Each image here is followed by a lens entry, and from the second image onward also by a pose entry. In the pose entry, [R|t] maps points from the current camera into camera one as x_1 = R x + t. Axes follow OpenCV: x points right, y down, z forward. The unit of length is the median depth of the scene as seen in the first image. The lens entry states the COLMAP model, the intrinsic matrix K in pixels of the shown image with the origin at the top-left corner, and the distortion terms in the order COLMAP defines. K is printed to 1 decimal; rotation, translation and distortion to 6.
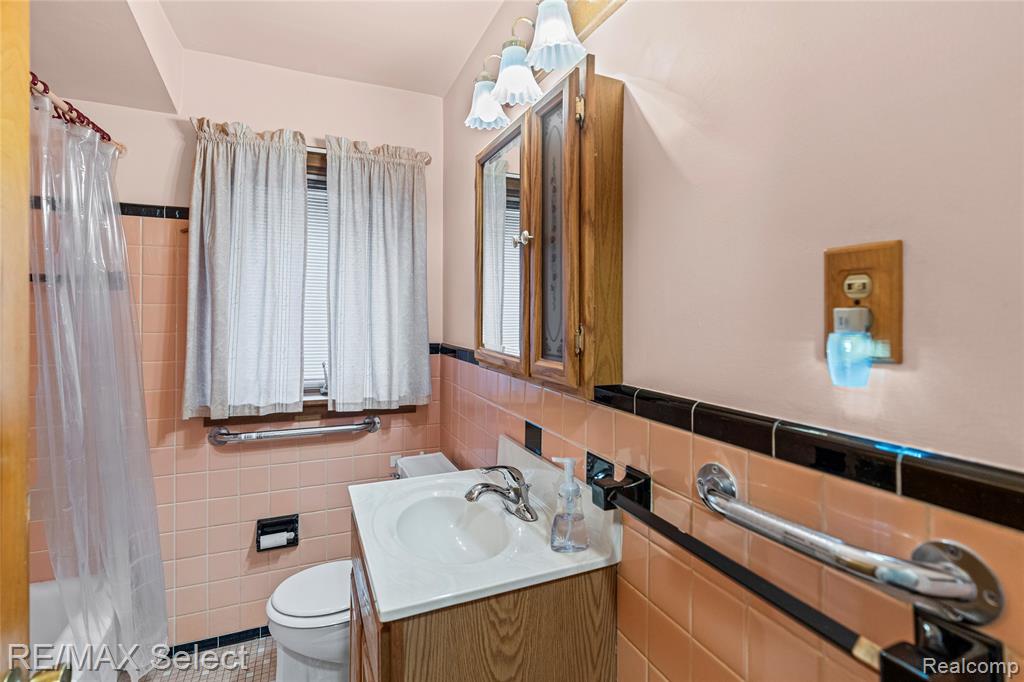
lens RADIAL K [[473.1, 0, 518.1], [0, 473.1, 317.0], [0, 0, 1]] dist [-0.005422, -0.000178]
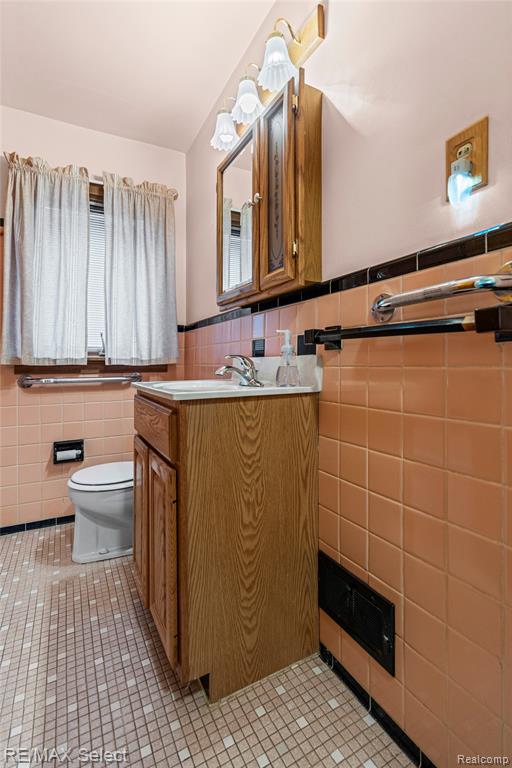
lens RADIAL K [[355.0, 0, 248.0], [0, 355.0, 367.4], [0, 0, 1]] dist [-0.007614, -0.000025]
pose [[0.998272, 0.001724, 0.058744, -0.044973], [-0.001673, 0.999998, -0.000911, 0.214595], [-0.058745, 0.000811, 0.998273, -0.074527]]
